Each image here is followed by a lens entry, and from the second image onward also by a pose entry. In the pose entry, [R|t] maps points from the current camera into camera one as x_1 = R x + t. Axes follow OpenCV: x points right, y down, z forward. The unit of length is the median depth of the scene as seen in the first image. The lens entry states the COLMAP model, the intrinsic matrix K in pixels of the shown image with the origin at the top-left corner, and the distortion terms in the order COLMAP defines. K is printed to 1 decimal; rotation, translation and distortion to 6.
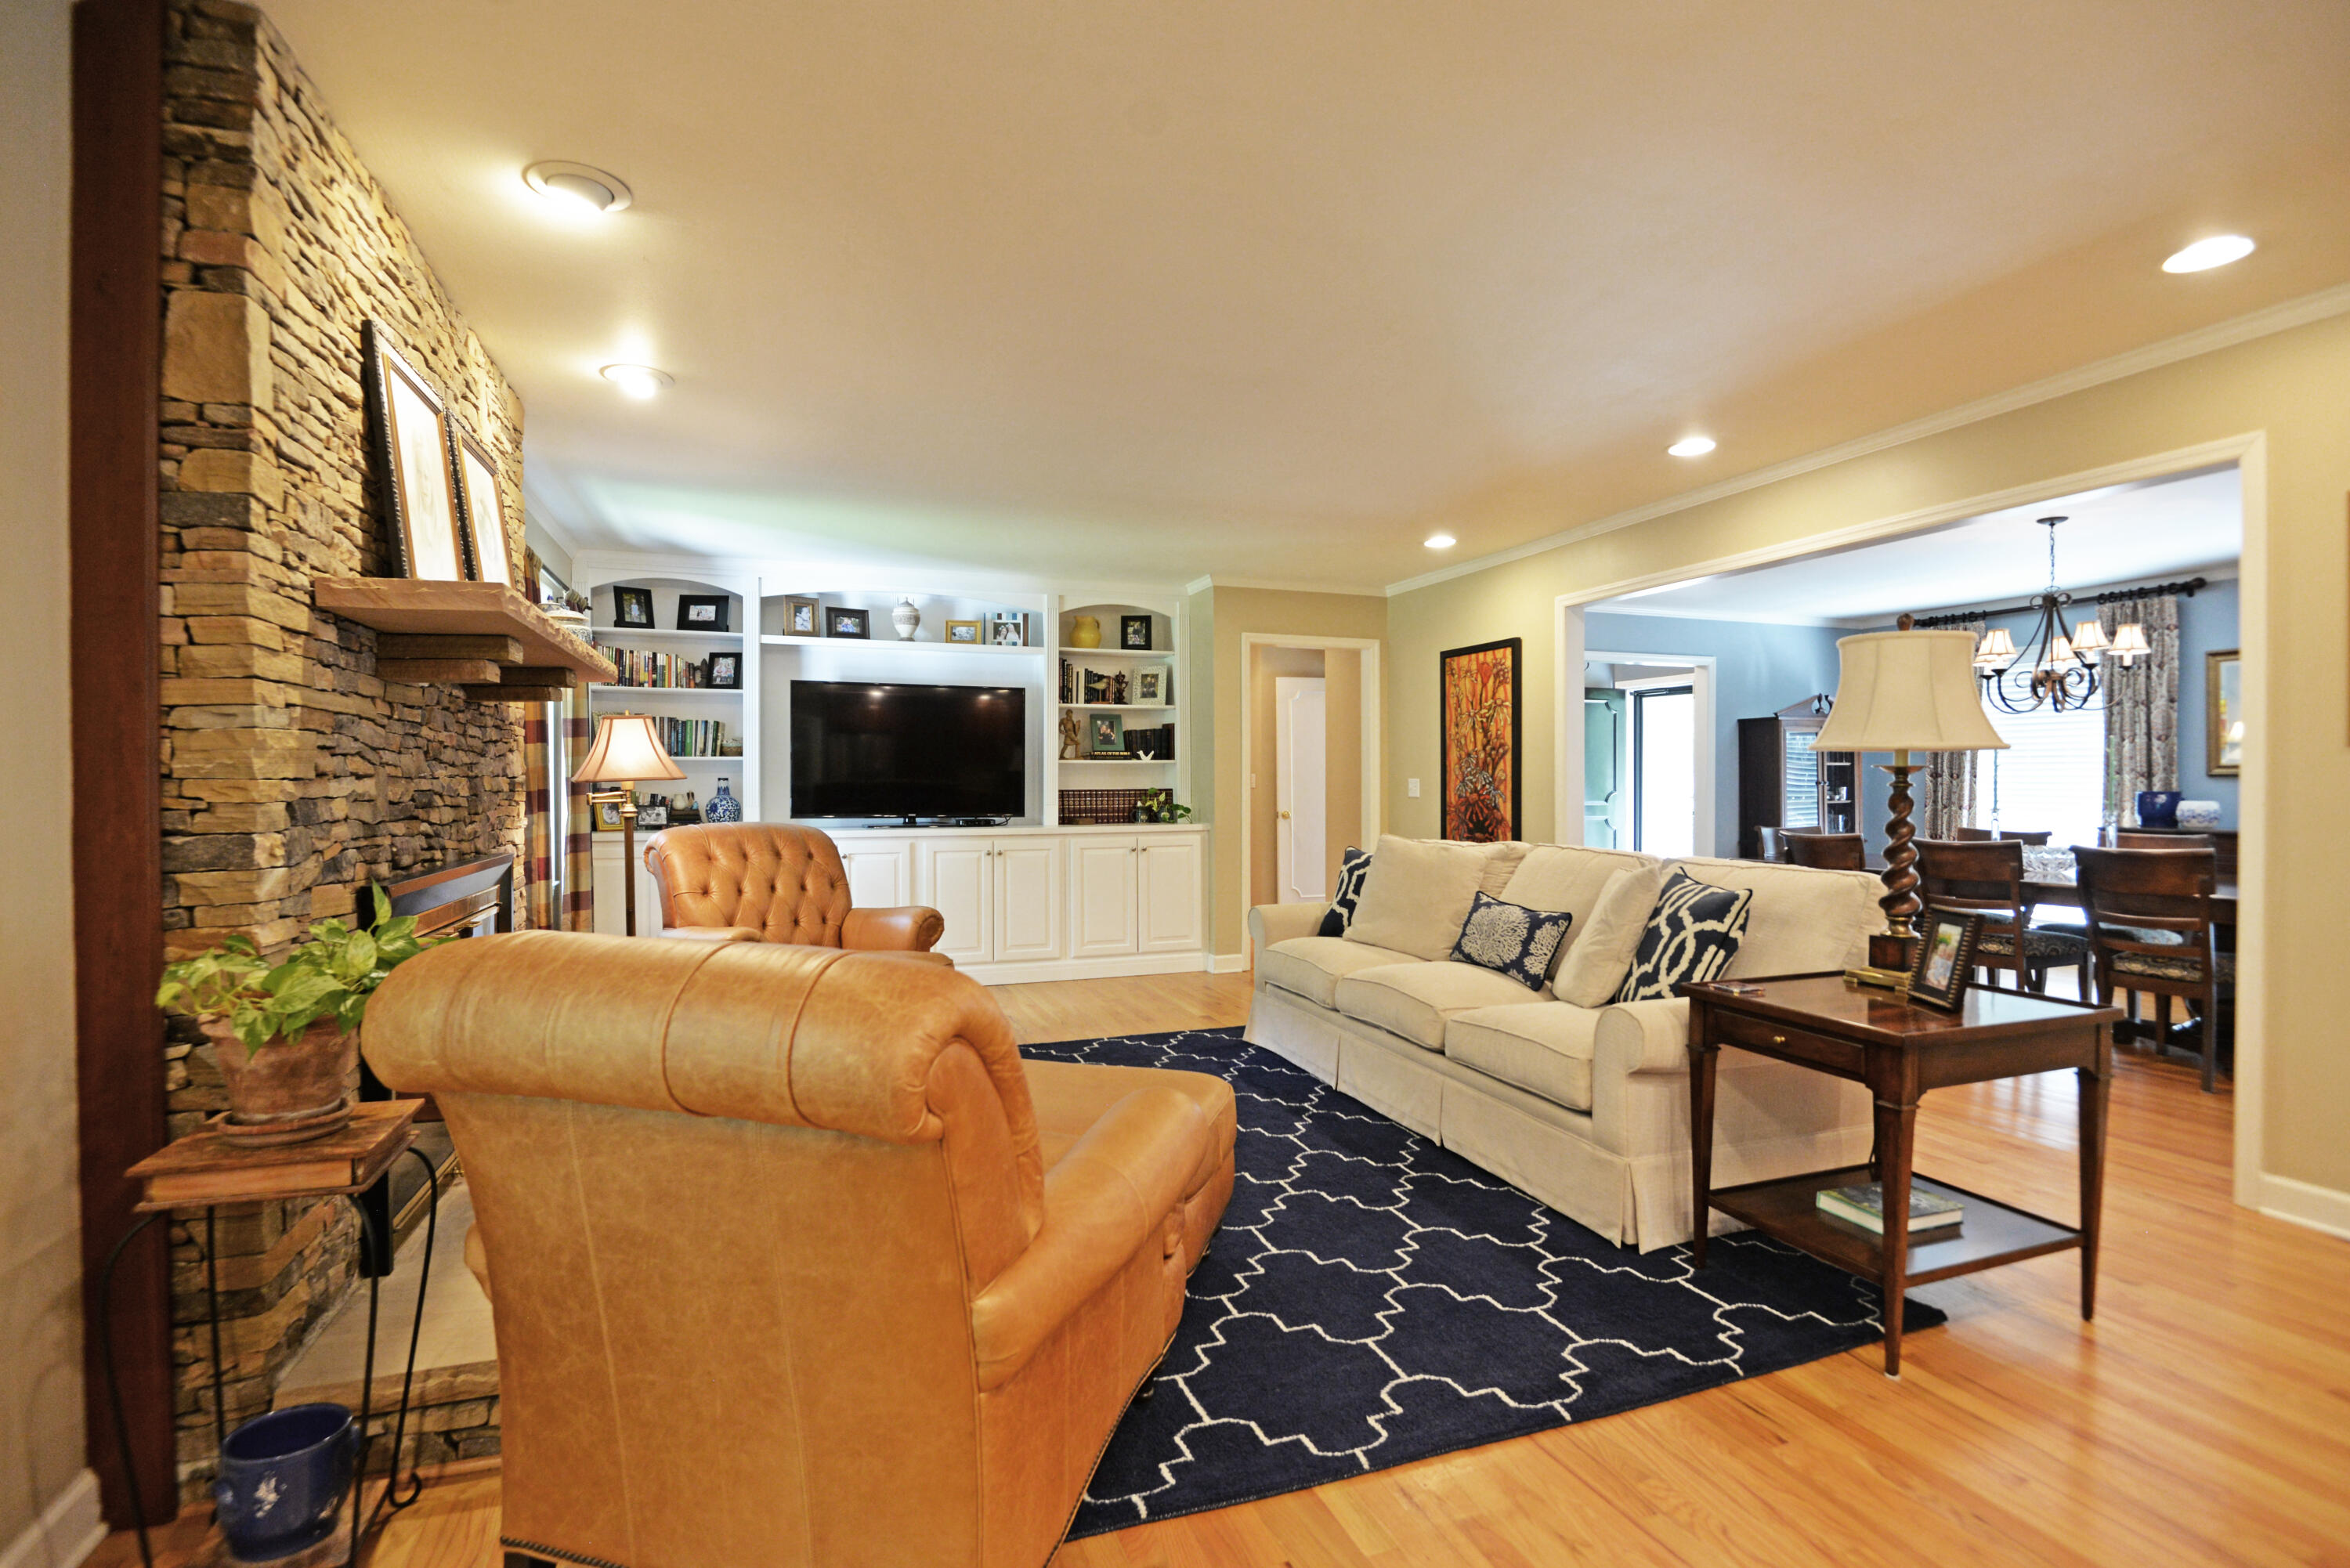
lens RADIAL K [[1080.5, 0, 1159.0], [0, 1080.5, 788.8], [0, 0, 1]] dist [-0.006587, -0.009213]
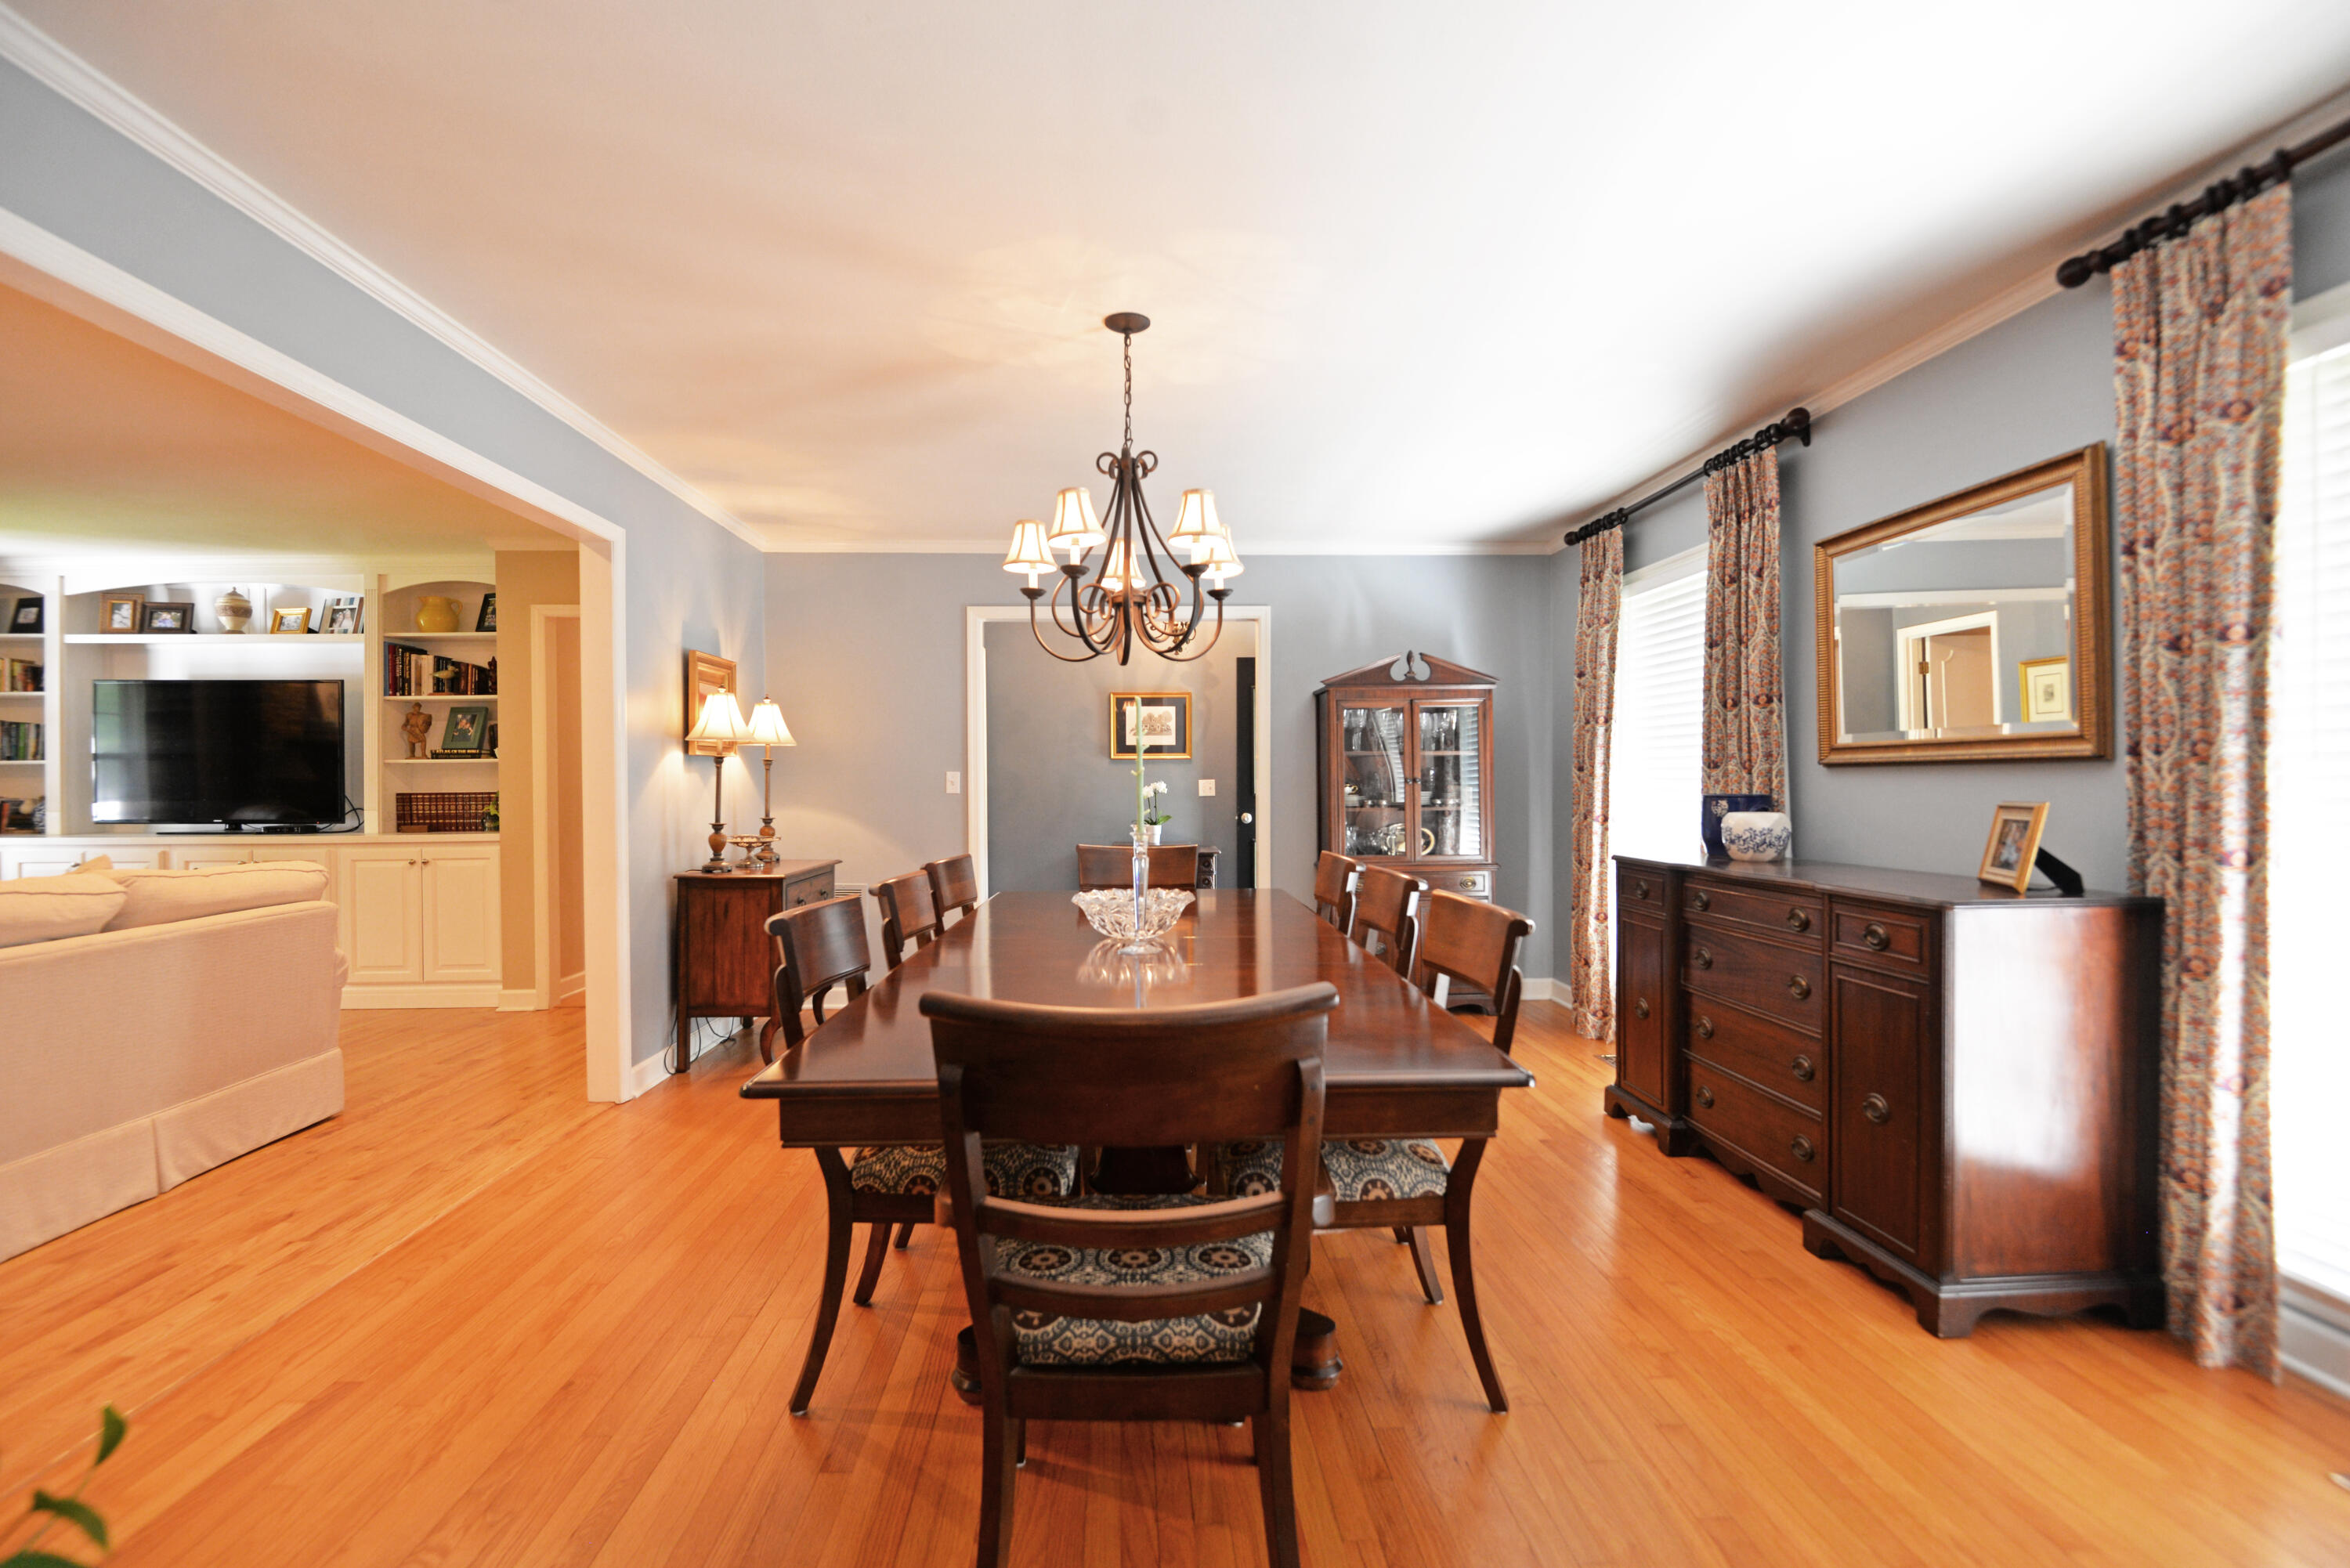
lens RADIAL K [[1090.4, 0, 1149.2], [0, 1090.4, 781.2], [0, 0, 1]] dist [-0.001280, -0.009071]
pose [[0.952815, -0.004118, -0.303524, 0.835102], [0.003148, 0.999988, -0.003686, -0.004067], [0.303536, 0.002557, 0.952817, 0.362457]]
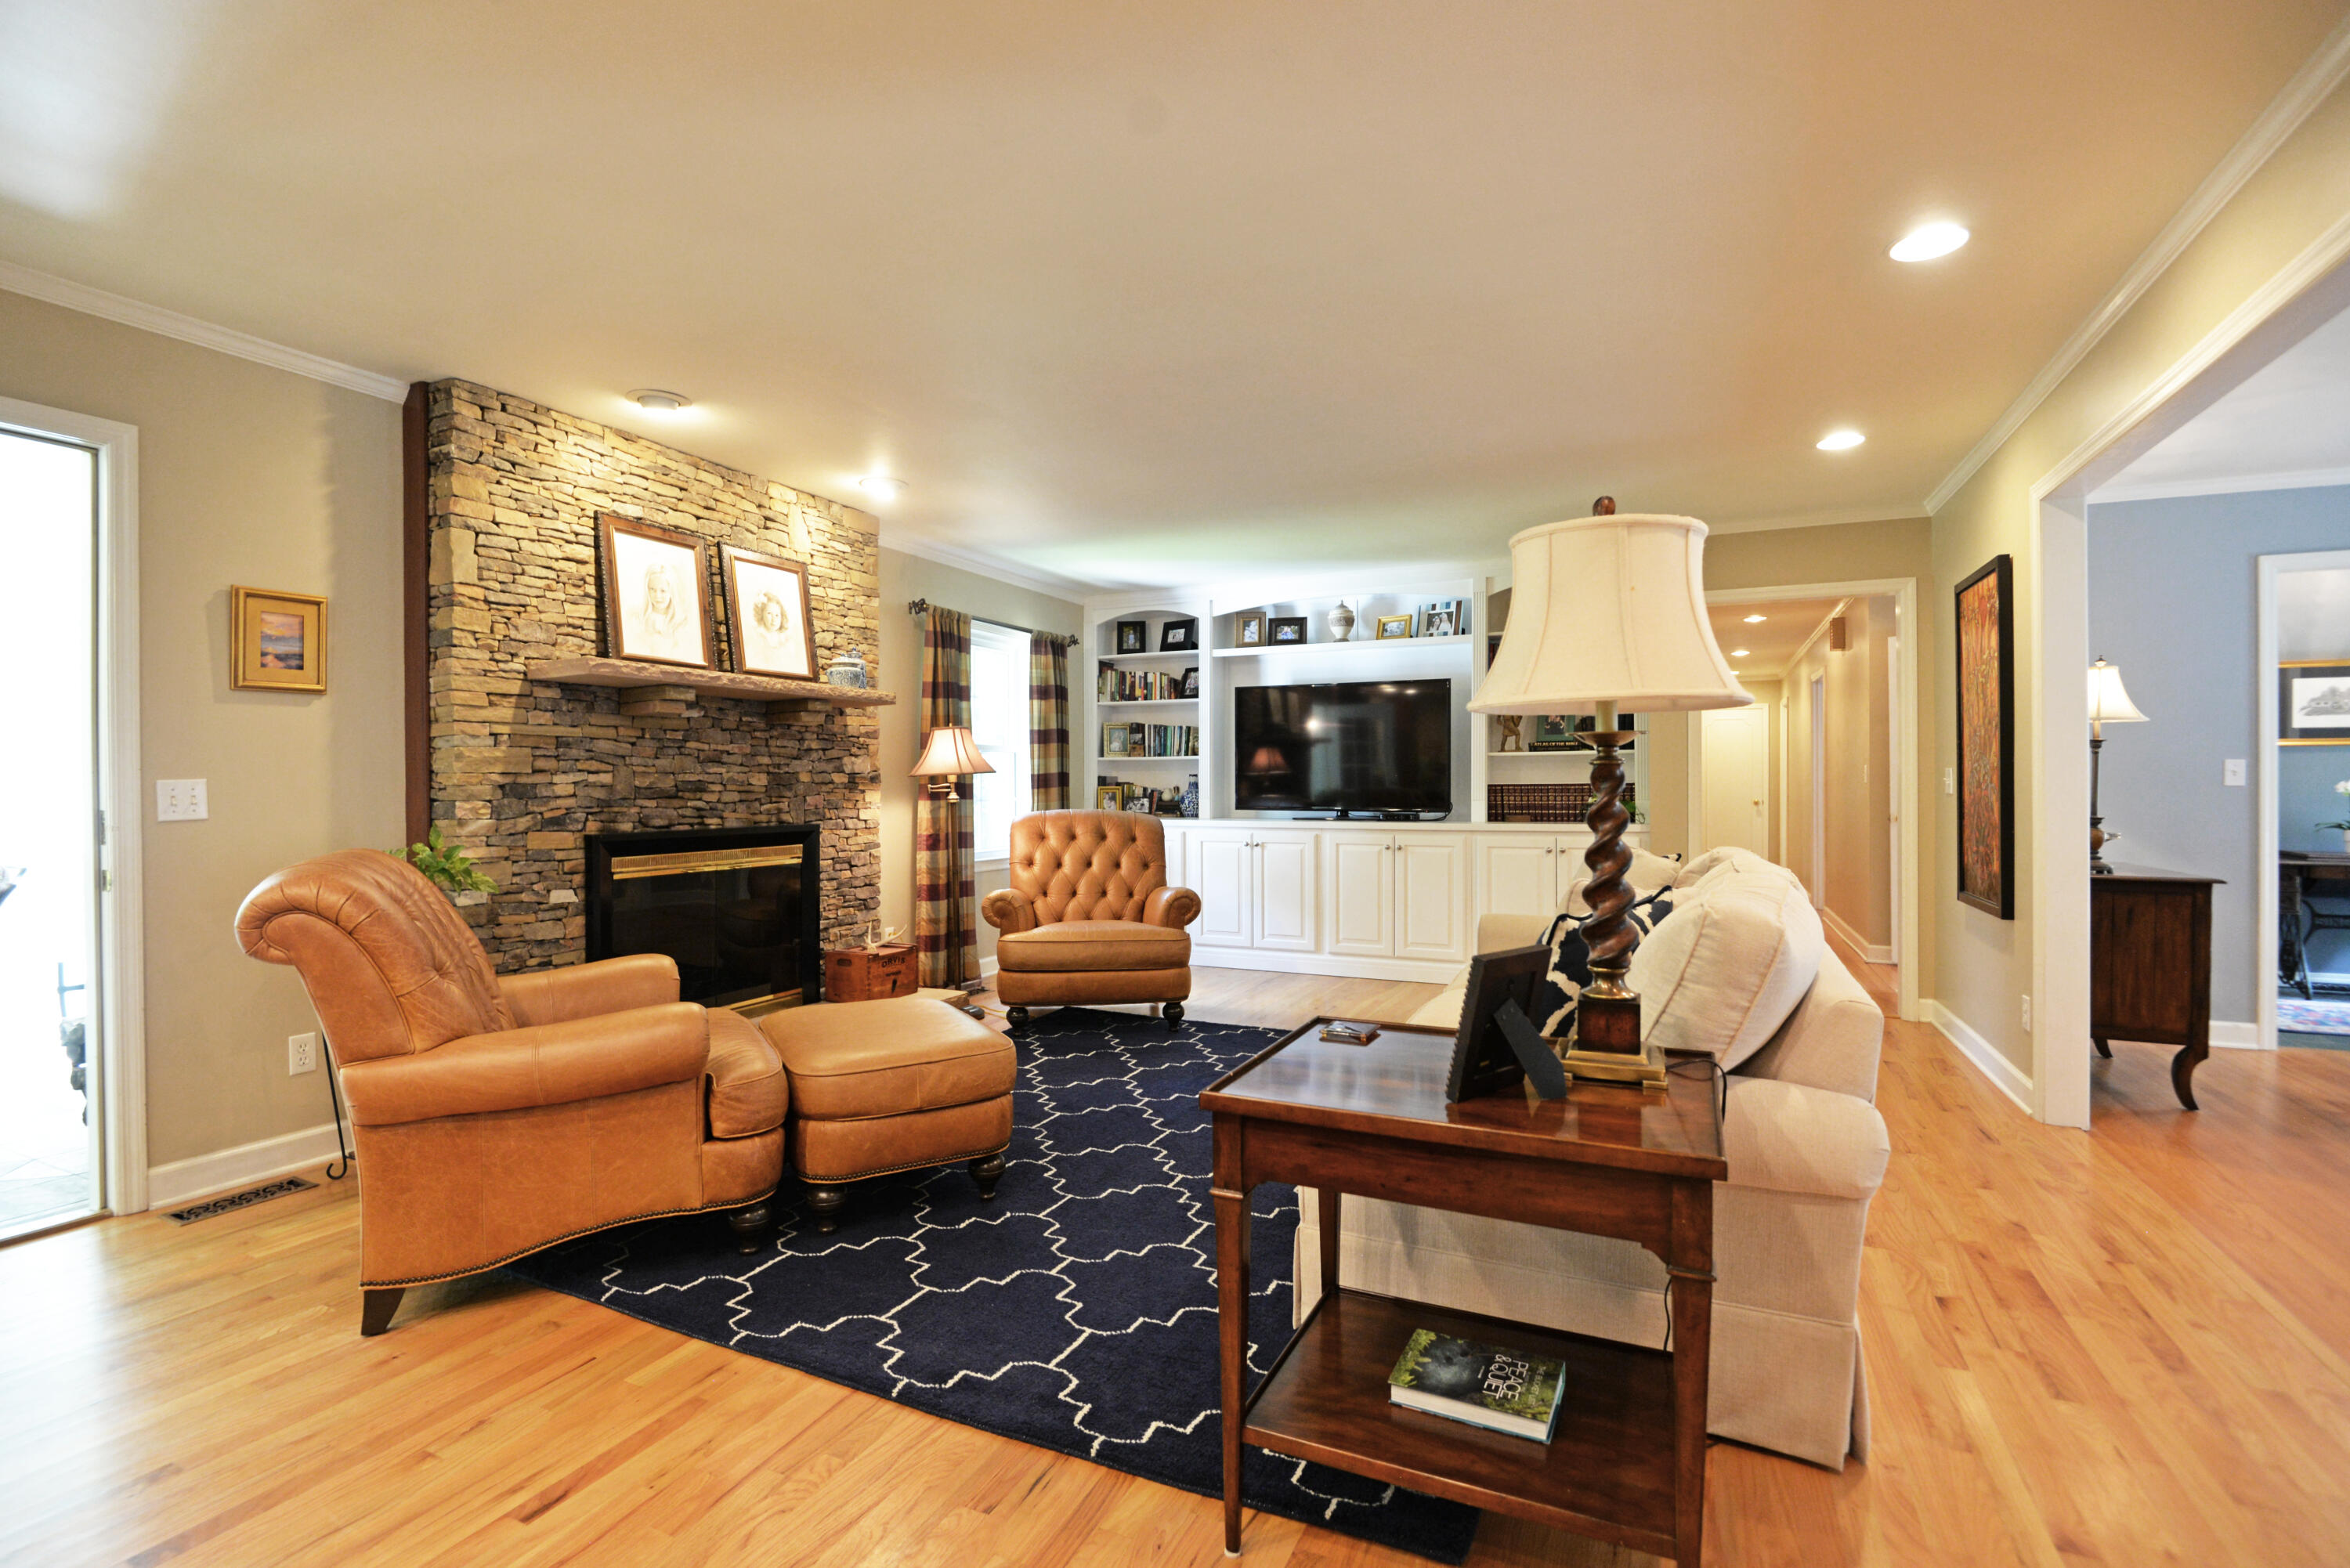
lens RADIAL K [[1077.2, 0, 1156.4], [0, 1077.2, 789.9], [0, 0, 1]] dist [0.001140, -0.017672]
pose [[0.701056, 0.002526, -0.713102, 0.400002], [-0.001197, 0.999996, 0.002366, 0.004271], [0.713105, -0.000805, 0.701056, 0.146594]]
